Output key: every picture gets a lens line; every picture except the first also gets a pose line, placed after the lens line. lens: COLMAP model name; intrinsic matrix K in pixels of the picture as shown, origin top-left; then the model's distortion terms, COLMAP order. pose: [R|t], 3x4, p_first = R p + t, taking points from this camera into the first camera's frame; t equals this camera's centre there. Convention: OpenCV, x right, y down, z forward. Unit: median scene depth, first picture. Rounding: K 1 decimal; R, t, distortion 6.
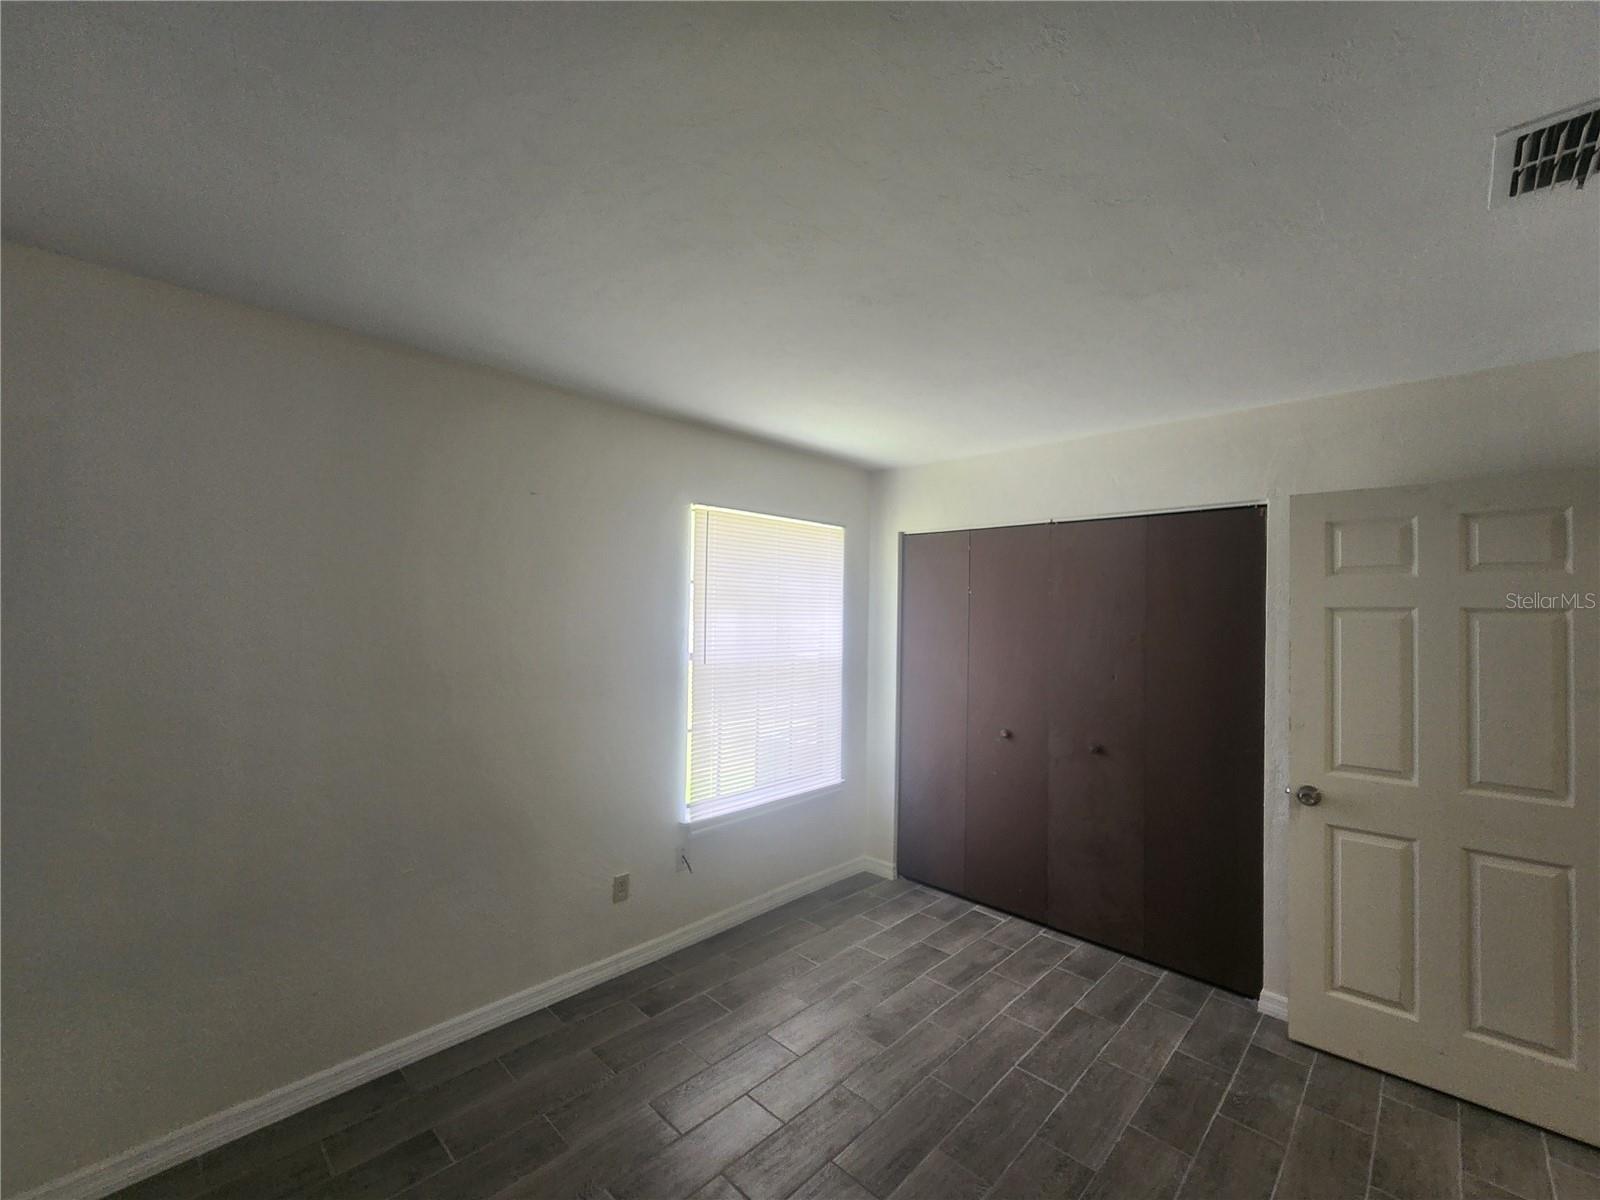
lens RADIAL K [[657.1, 0, 802.3], [0, 657.1, 601.4], [0, 0, 1]] dist [0.001932, 0.000013]
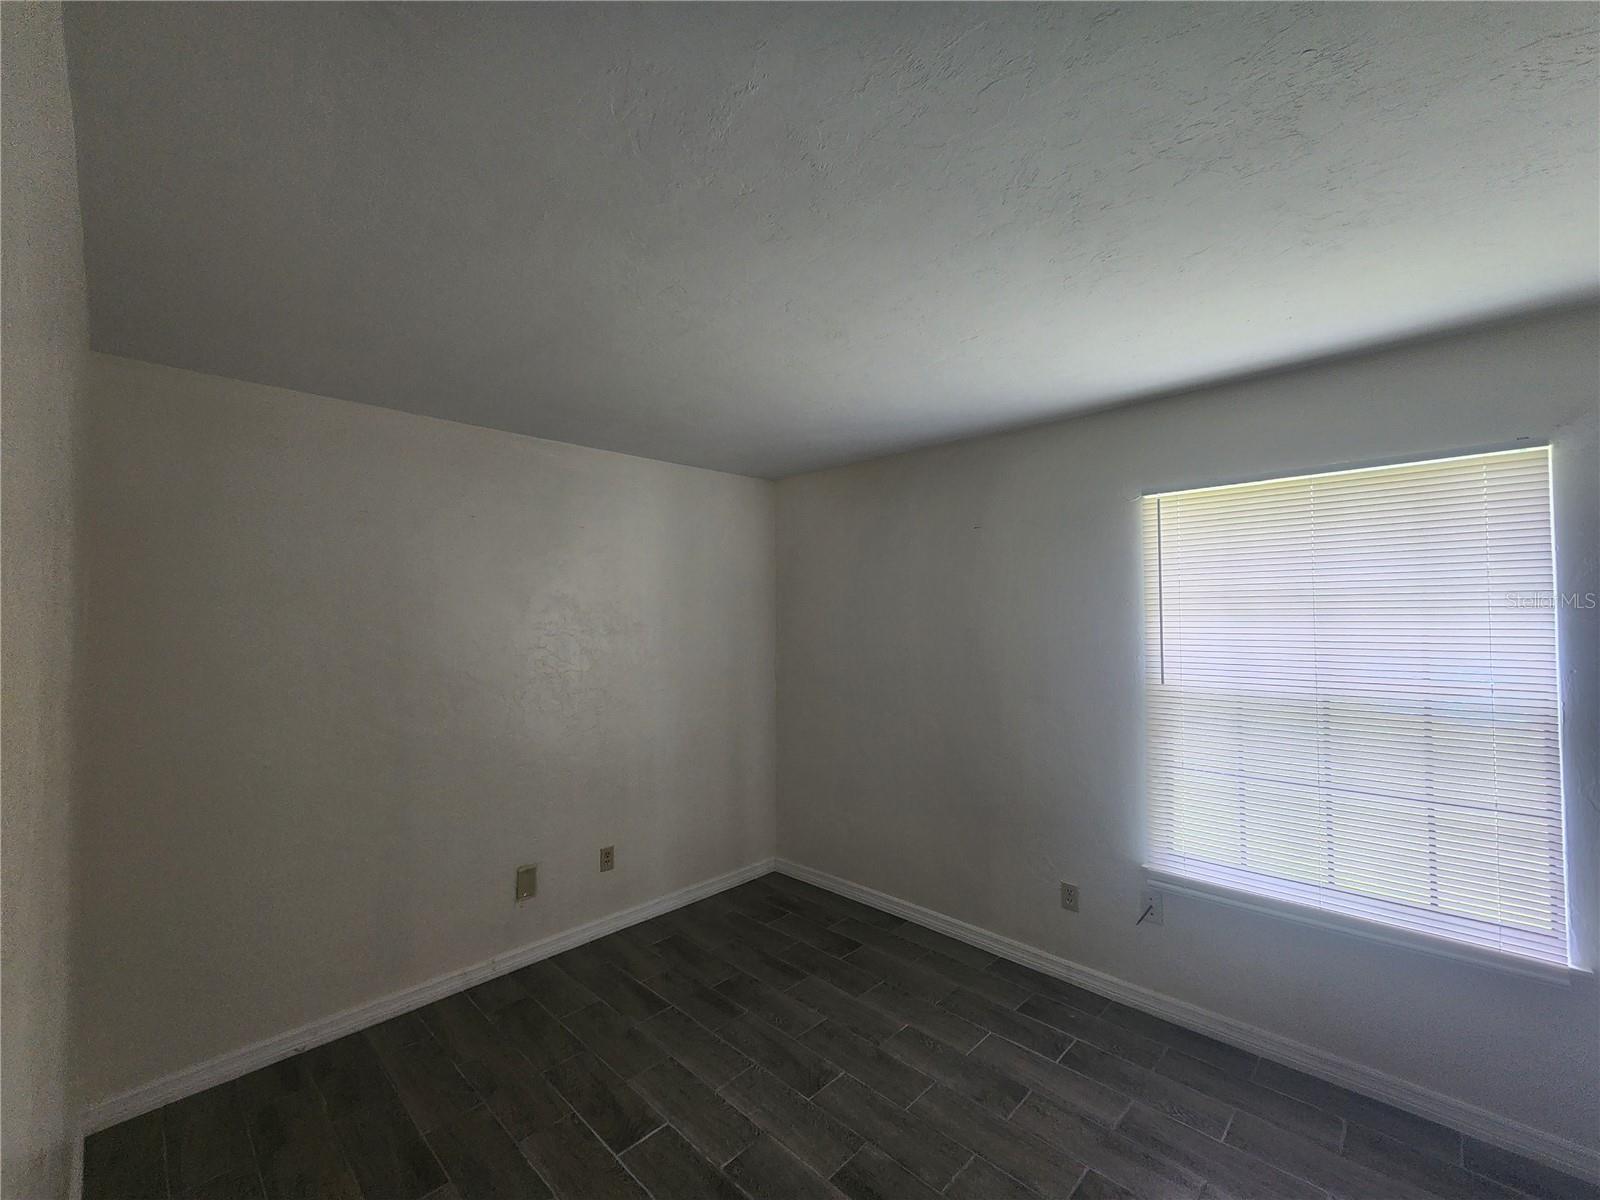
lens RADIAL K [[657.1, 0, 802.3], [0, 657.1, 601.4], [0, 0, 1]] dist [0.001932, 0.000013]
pose [[0.002964, -0.043412, -0.999053, 0.763189], [0.027576, 0.998681, -0.043314, 0.016876], [0.999615, -0.027421, 0.004158, 0.610065]]
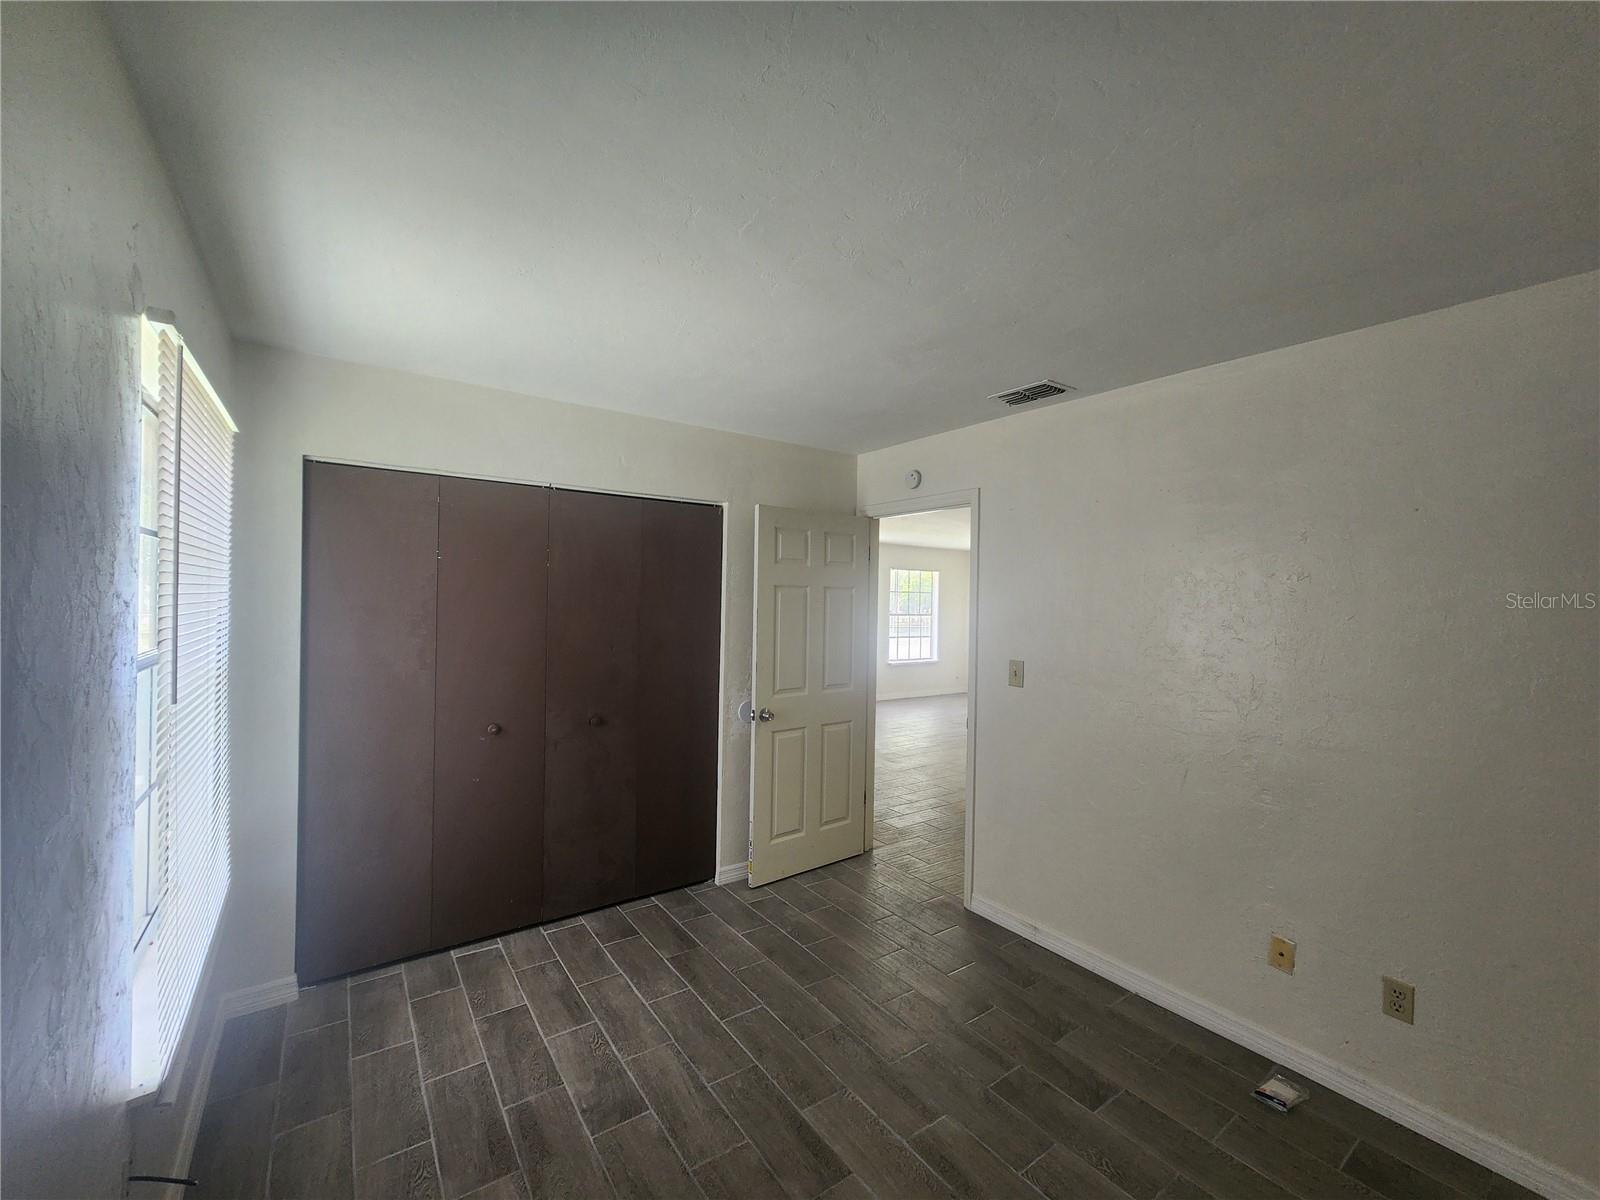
lens RADIAL K [[657.1, 0, 802.3], [0, 657.1, 601.4], [0, 0, 1]] dist [0.001932, 0.000013]
pose [[0.188439, -0.022949, 0.981817, -0.549367], [-0.033382, 0.999000, 0.029758, -0.000219], [-0.981517, -0.038382, 0.187484, 0.576281]]
